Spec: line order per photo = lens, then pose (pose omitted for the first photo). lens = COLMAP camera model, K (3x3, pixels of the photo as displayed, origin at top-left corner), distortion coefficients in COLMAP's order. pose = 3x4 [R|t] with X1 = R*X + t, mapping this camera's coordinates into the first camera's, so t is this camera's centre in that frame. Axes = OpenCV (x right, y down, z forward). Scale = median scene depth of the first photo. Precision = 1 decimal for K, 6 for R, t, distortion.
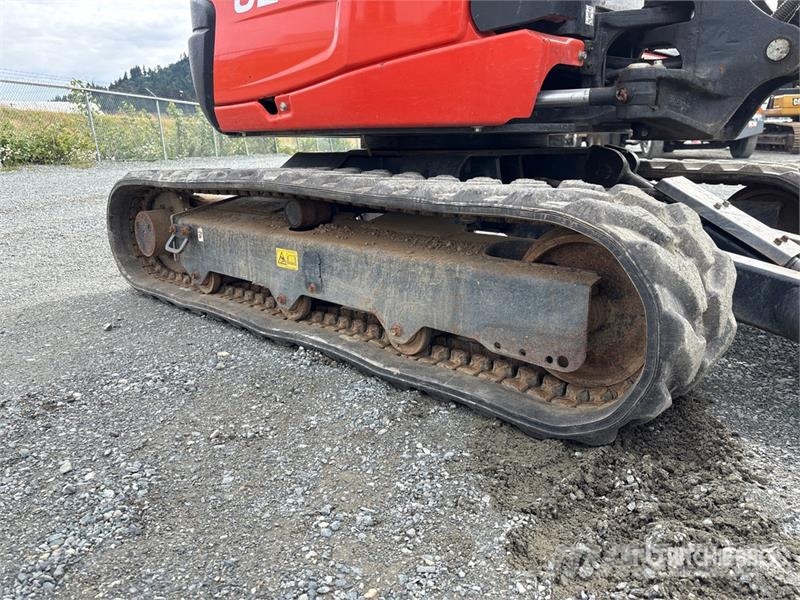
lens RADIAL K [[598.4, 0, 401.7], [0, 598.4, 290.1], [0, 0, 1]] dist [0.082291, -0.088564]
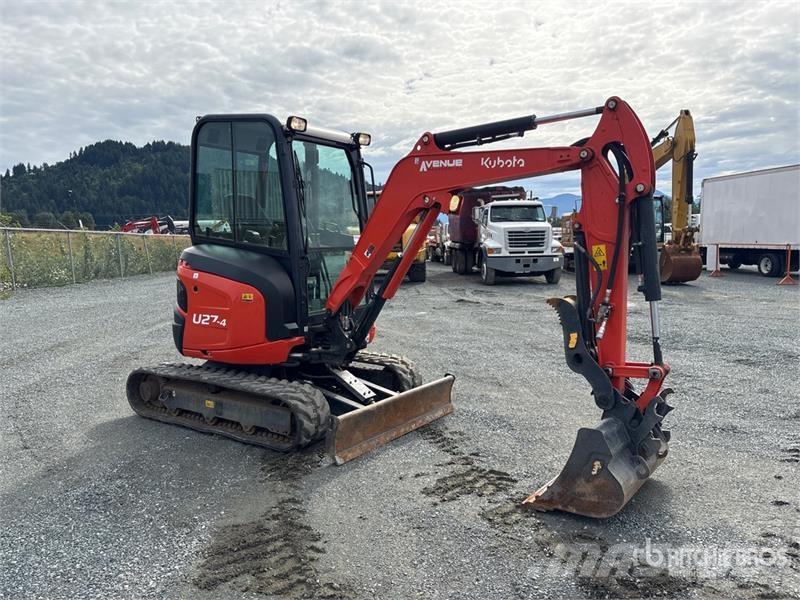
lens RADIAL K [[605.1, 0, 402.5], [0, 605.1, 305.2], [0, 0, 1]] dist [0.067413, -0.090428]
pose [[0.987028, -0.013627, 0.159971, 0.305235], [0.034710, 0.990939, -0.129752, -0.127030], [-0.156753, 0.133621, 0.978557, -2.412368]]
